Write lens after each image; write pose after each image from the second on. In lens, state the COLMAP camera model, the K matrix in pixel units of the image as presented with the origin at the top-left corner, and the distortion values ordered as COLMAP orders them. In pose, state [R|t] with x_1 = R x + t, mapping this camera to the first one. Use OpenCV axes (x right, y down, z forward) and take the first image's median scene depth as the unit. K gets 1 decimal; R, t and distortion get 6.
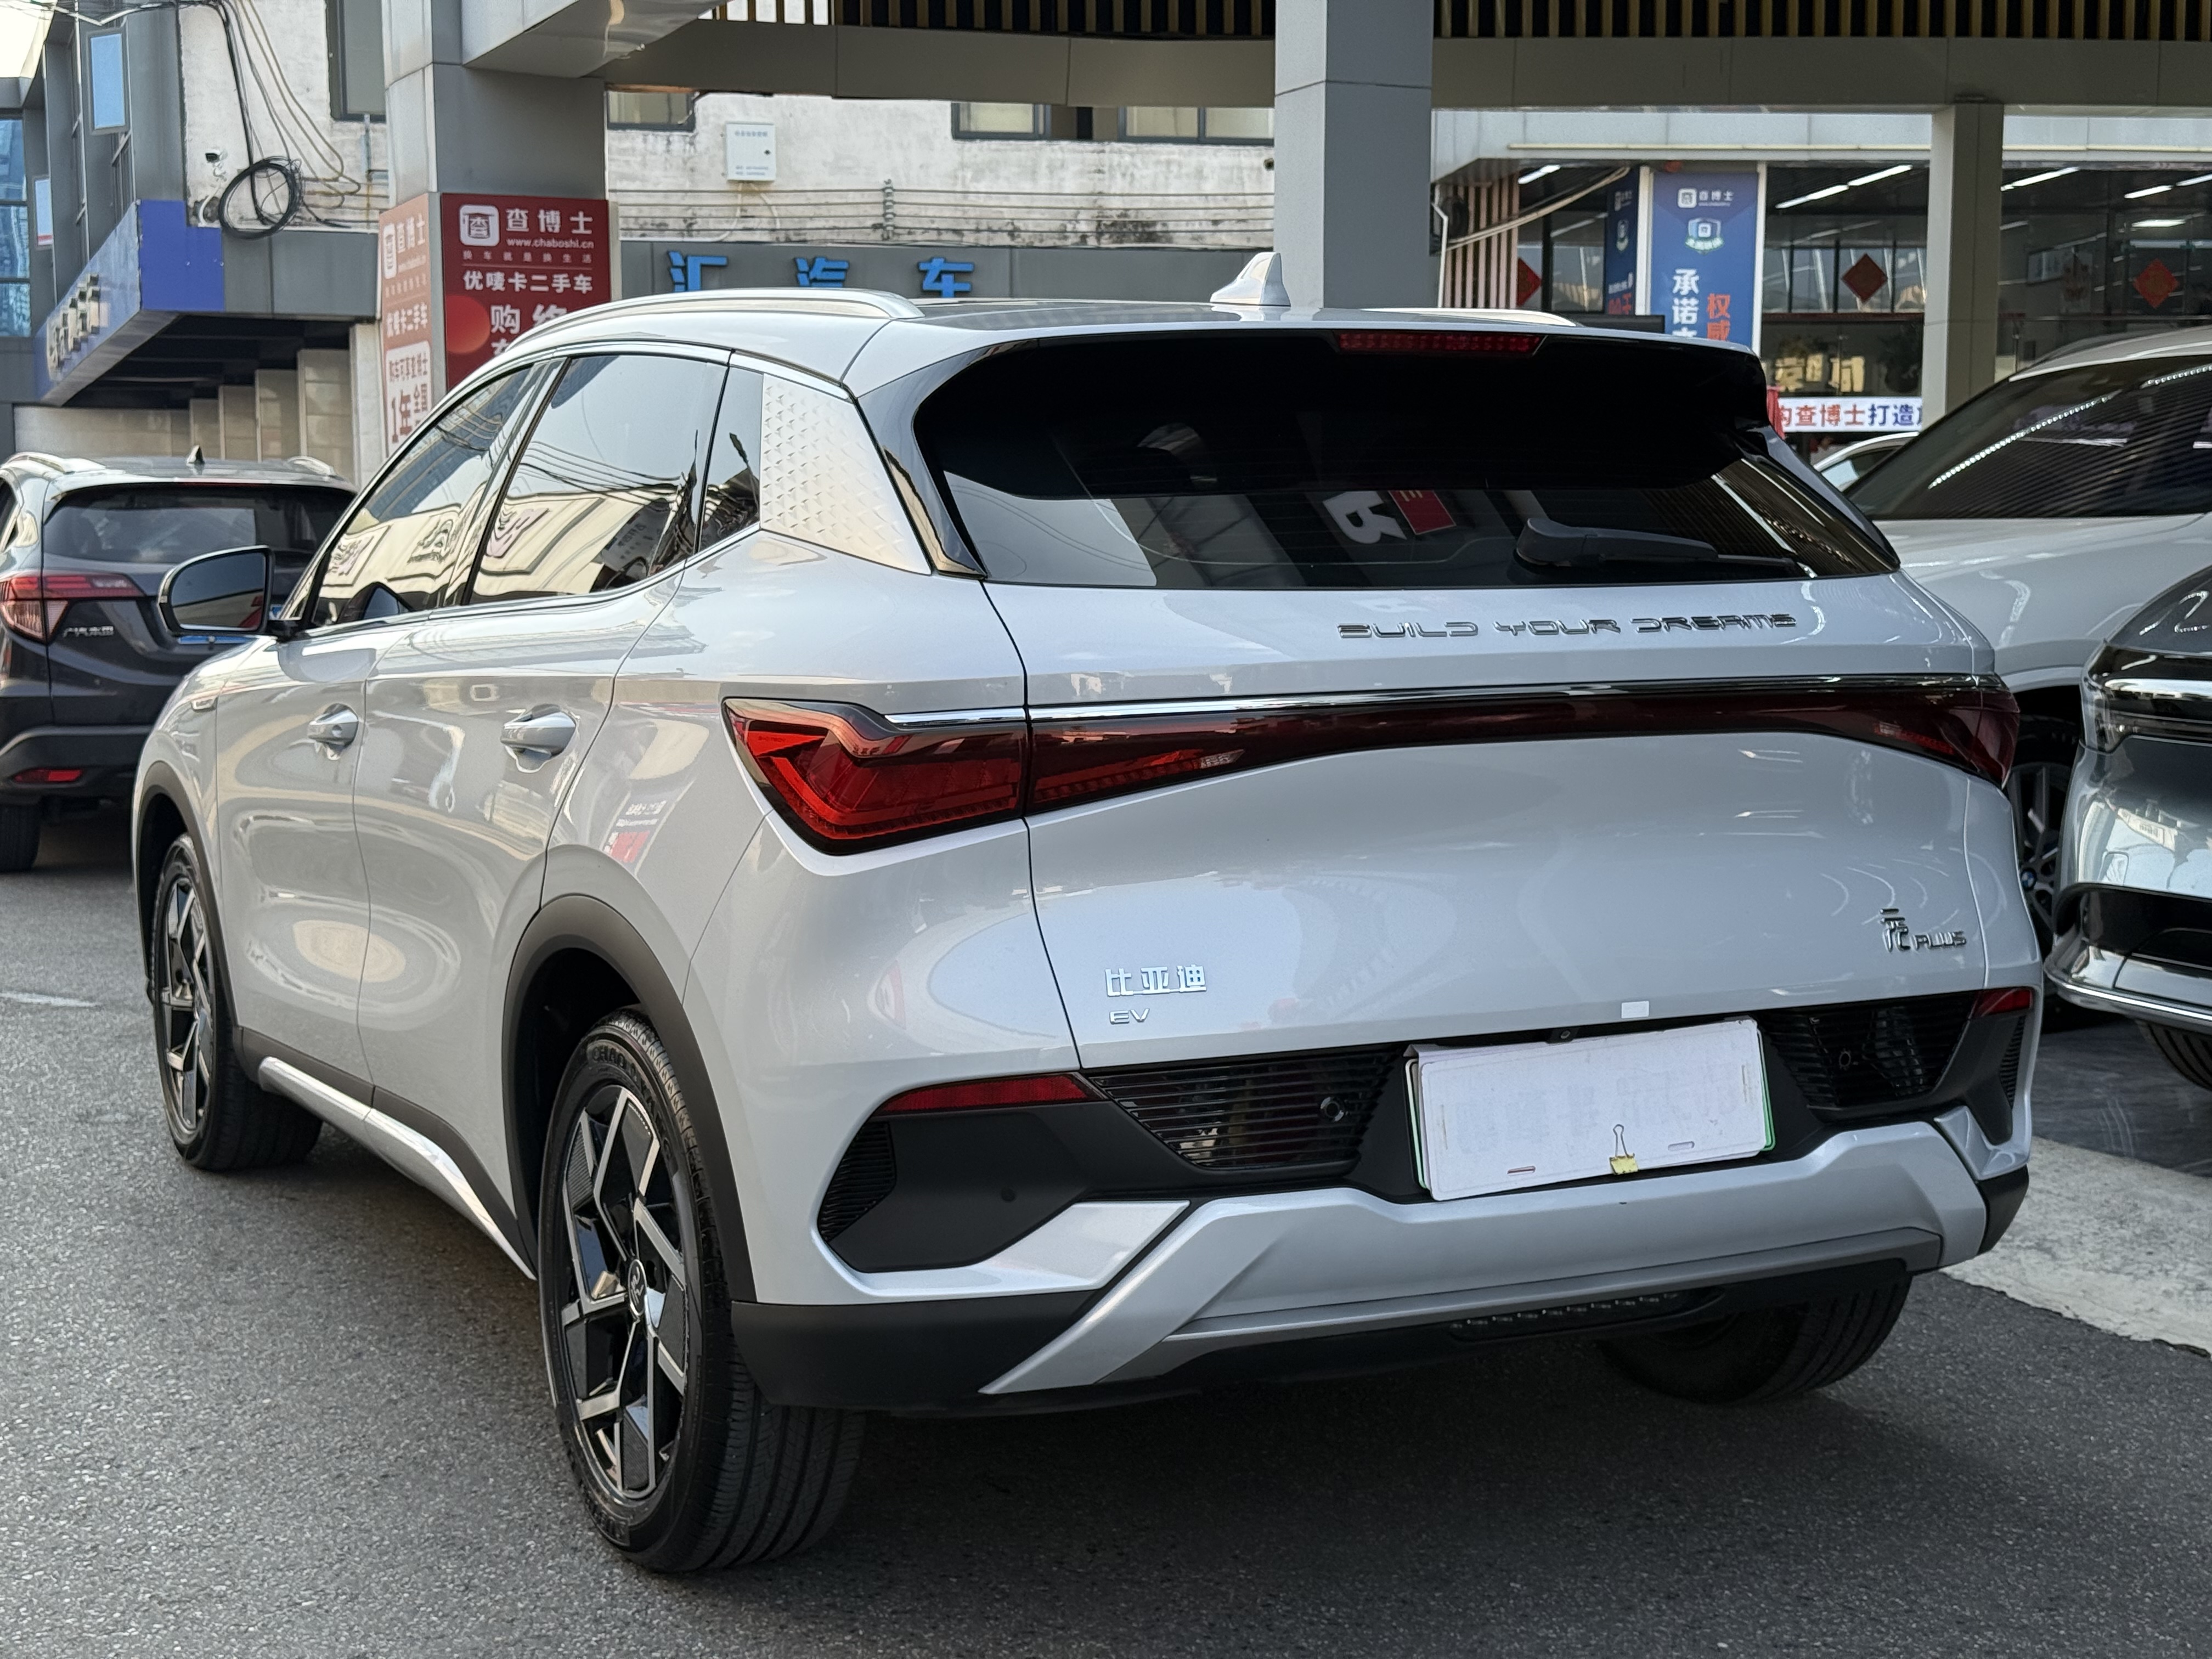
lens RADIAL K [[3012.8, 0, 1100.8], [0, 3012.8, 834.3], [0, 0, 1]] dist [0.218658, -0.518116]
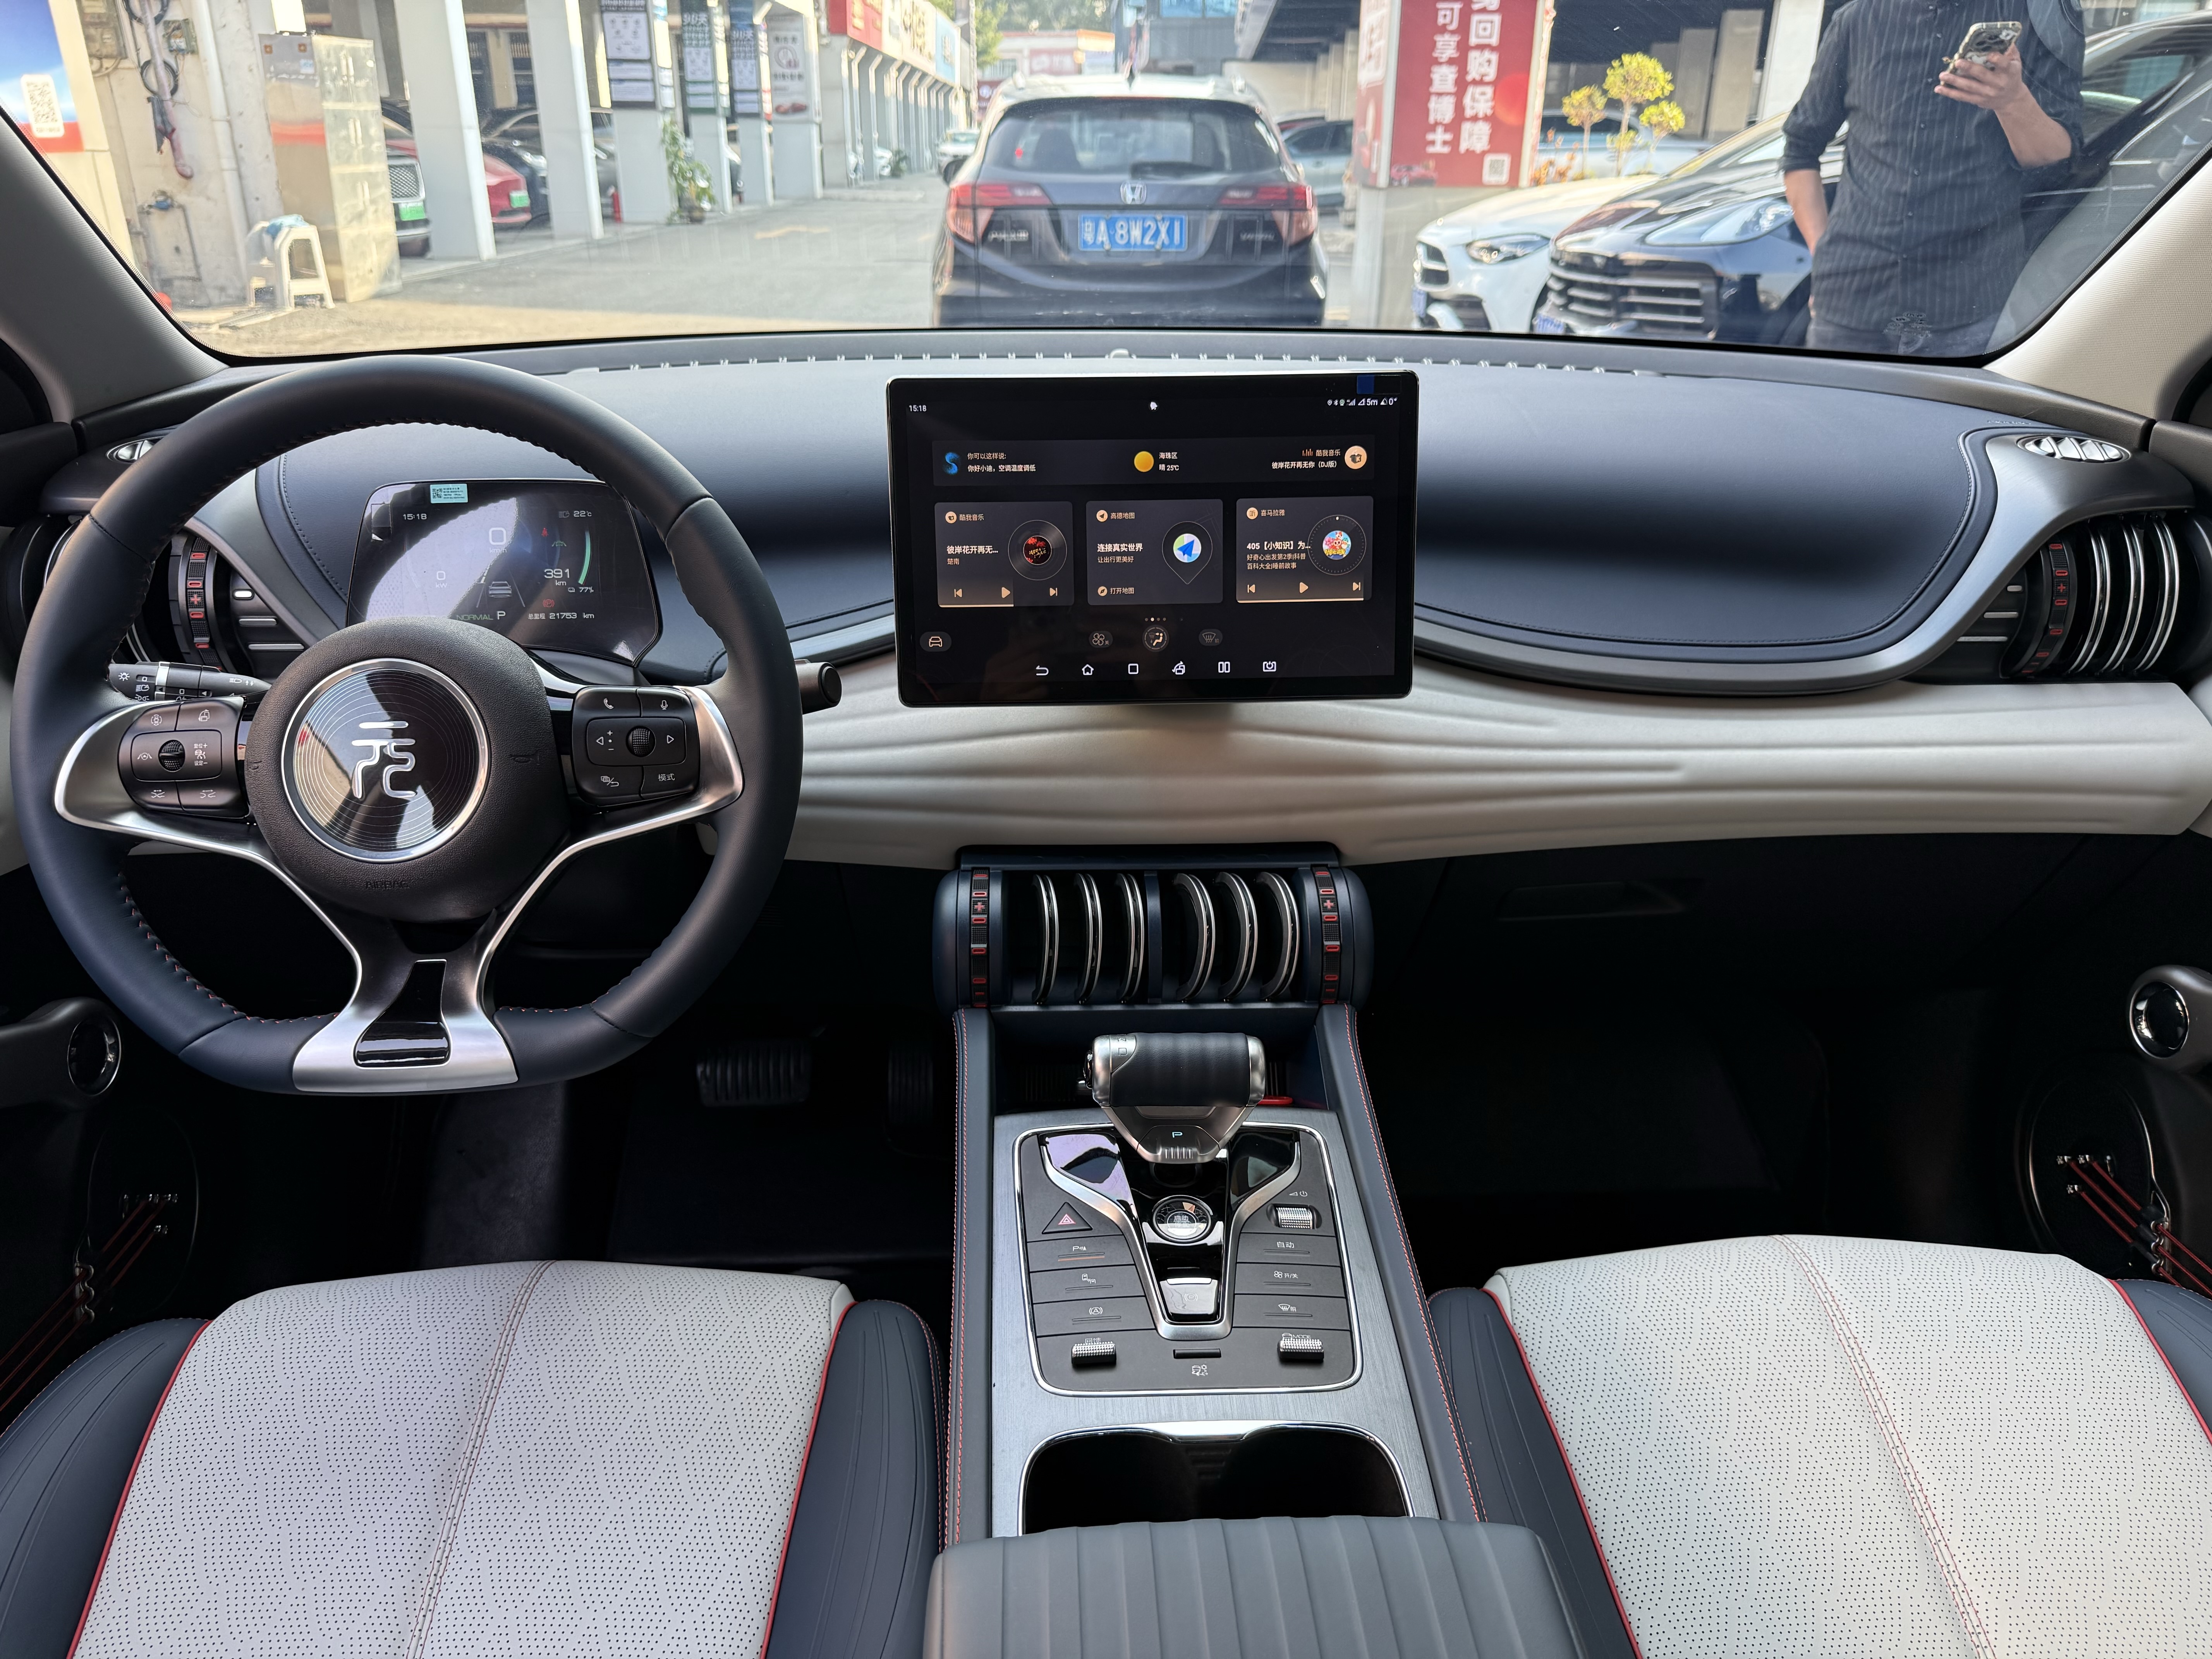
lens RADIAL K [[1585.6, 0, 1105.8], [0, 1585.6, 849.8], [0, 0, 1]] dist [-0.018390, 0.003546]
pose [[0.910199, 0.176603, -0.374631, -0.024075], [-0.049119, 0.944178, 0.325752, -0.030589], [0.411248, -0.278098, 0.868065, 0.303618]]
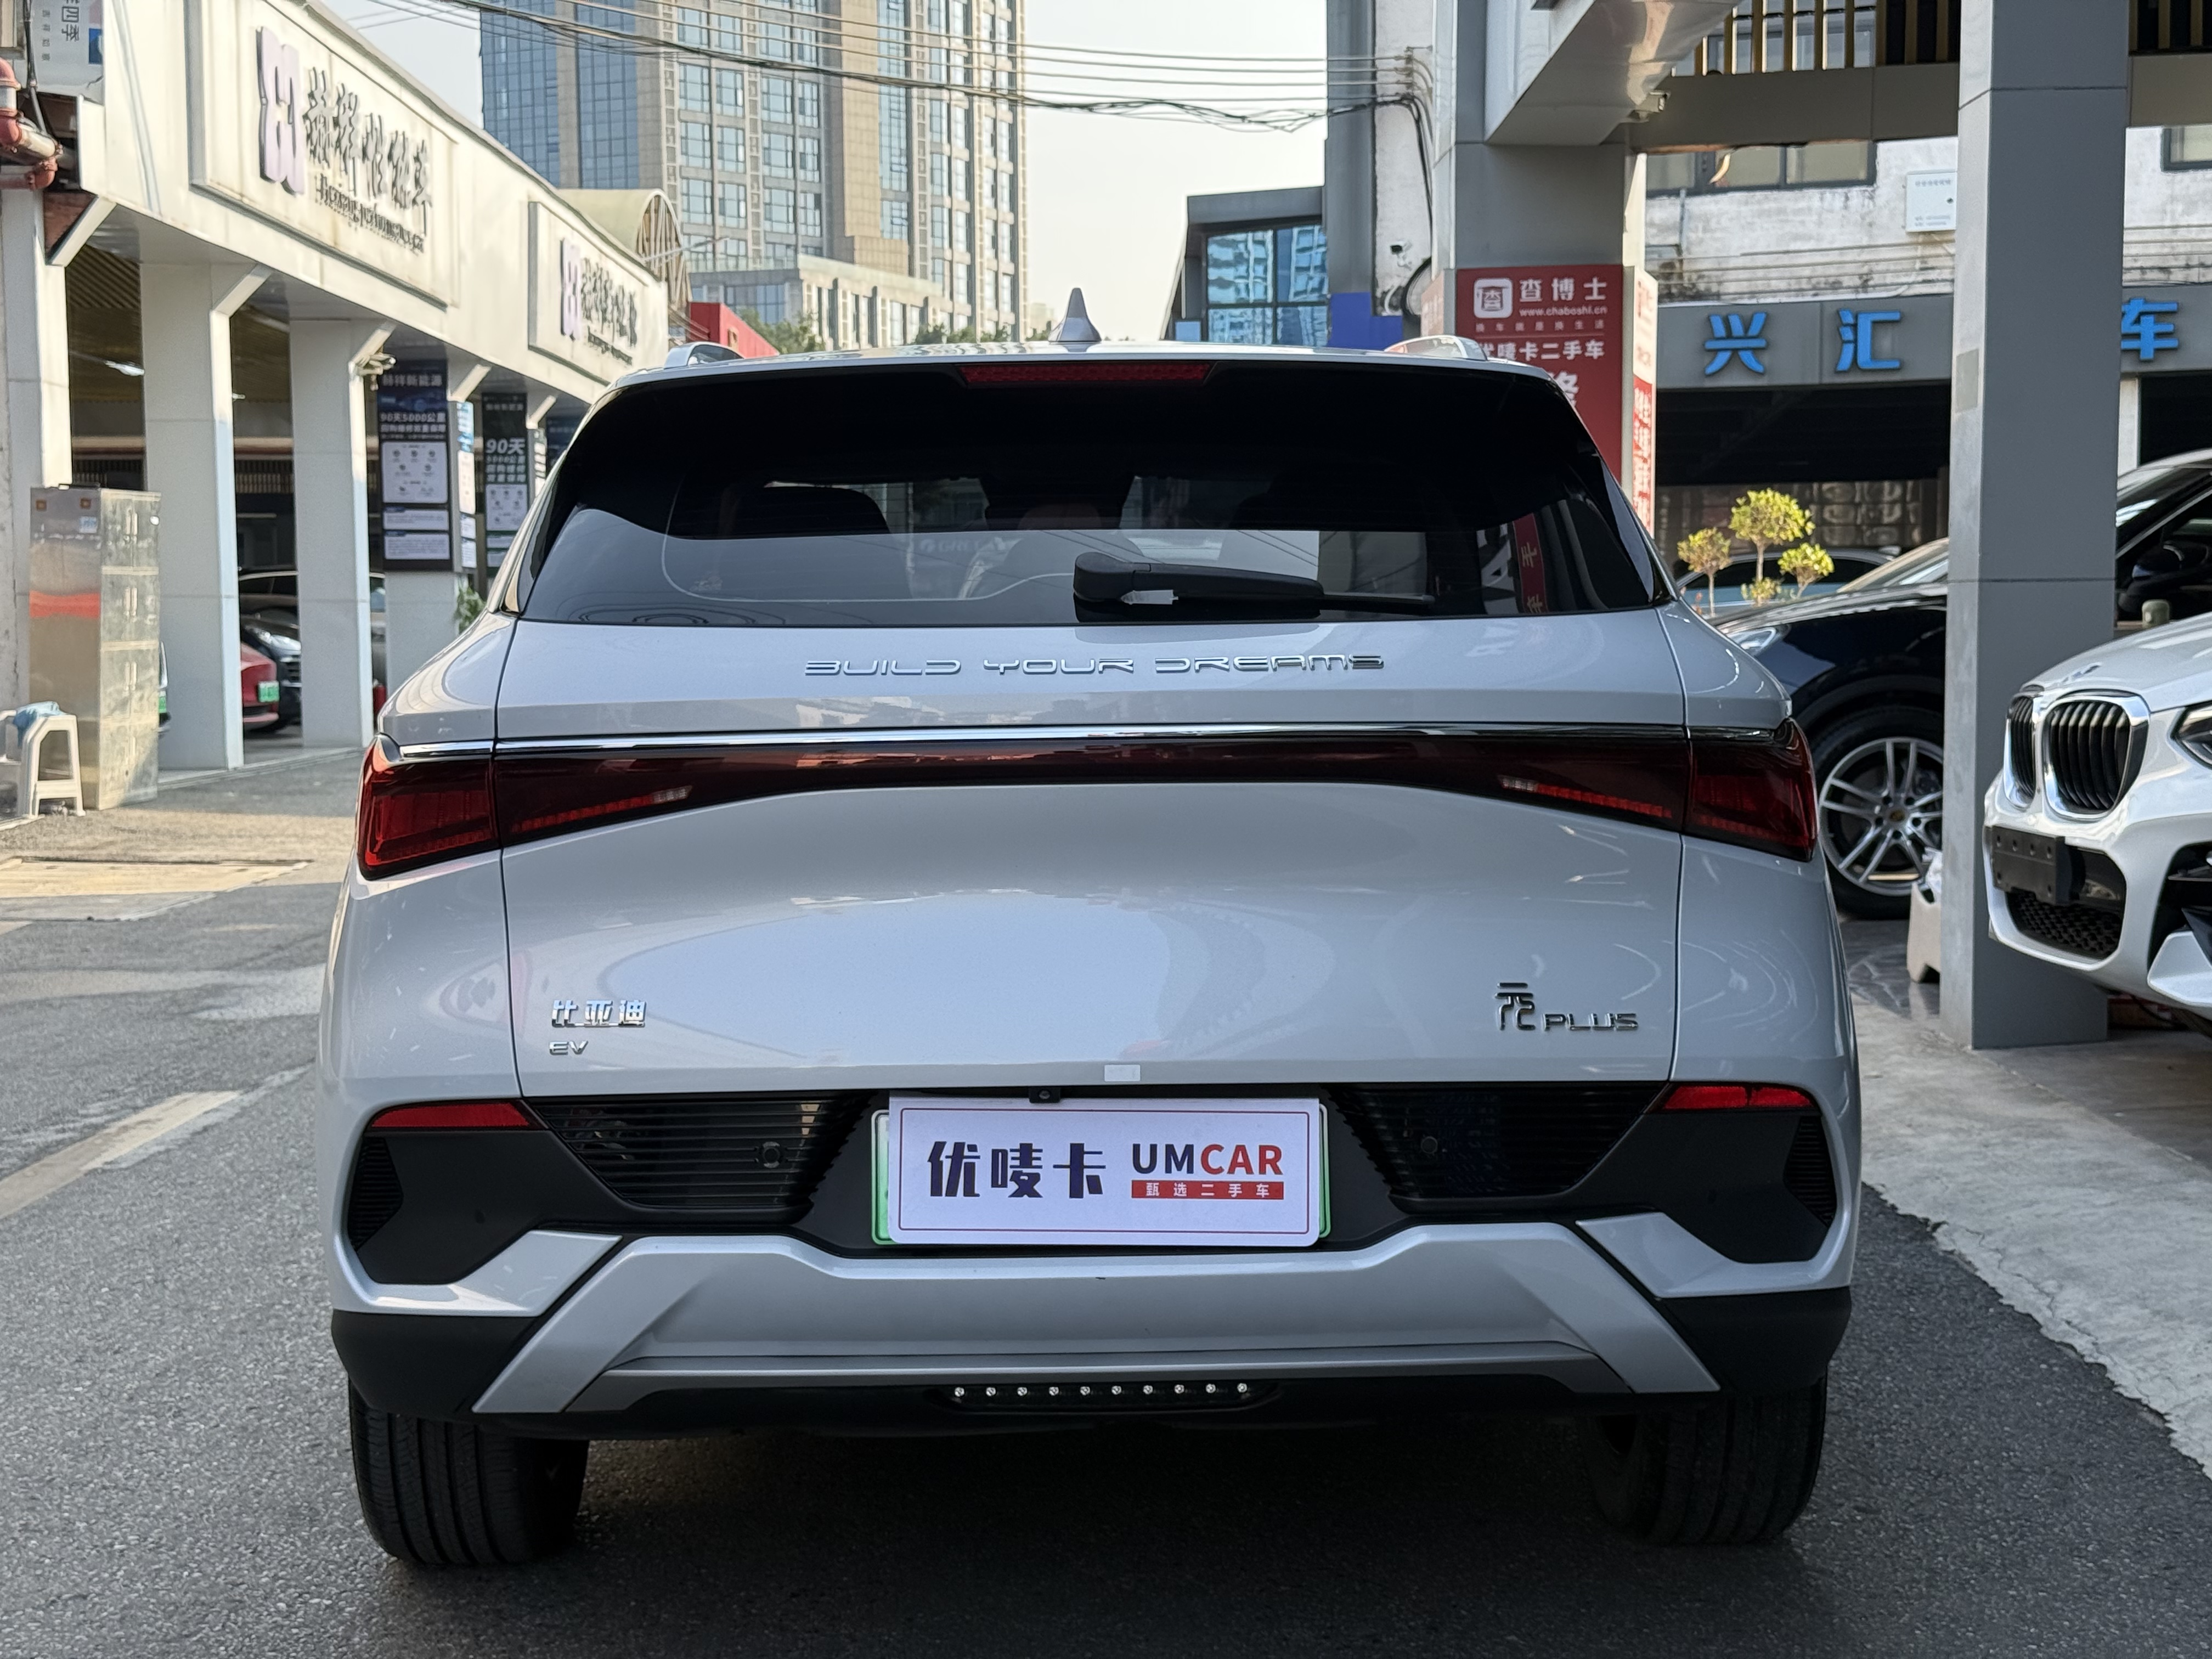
lens RADIAL K [[3039.0, 0, 1106.0], [0, 3039.0, 829.5], [0, 0, 1]] dist [0.193102, -0.489014]
pose [[0.905205, 0.023916, -0.424302, 0.116404], [-0.034726, 0.999239, -0.017763, -0.000126], [0.423554, 0.030813, 0.905347, 0.028789]]
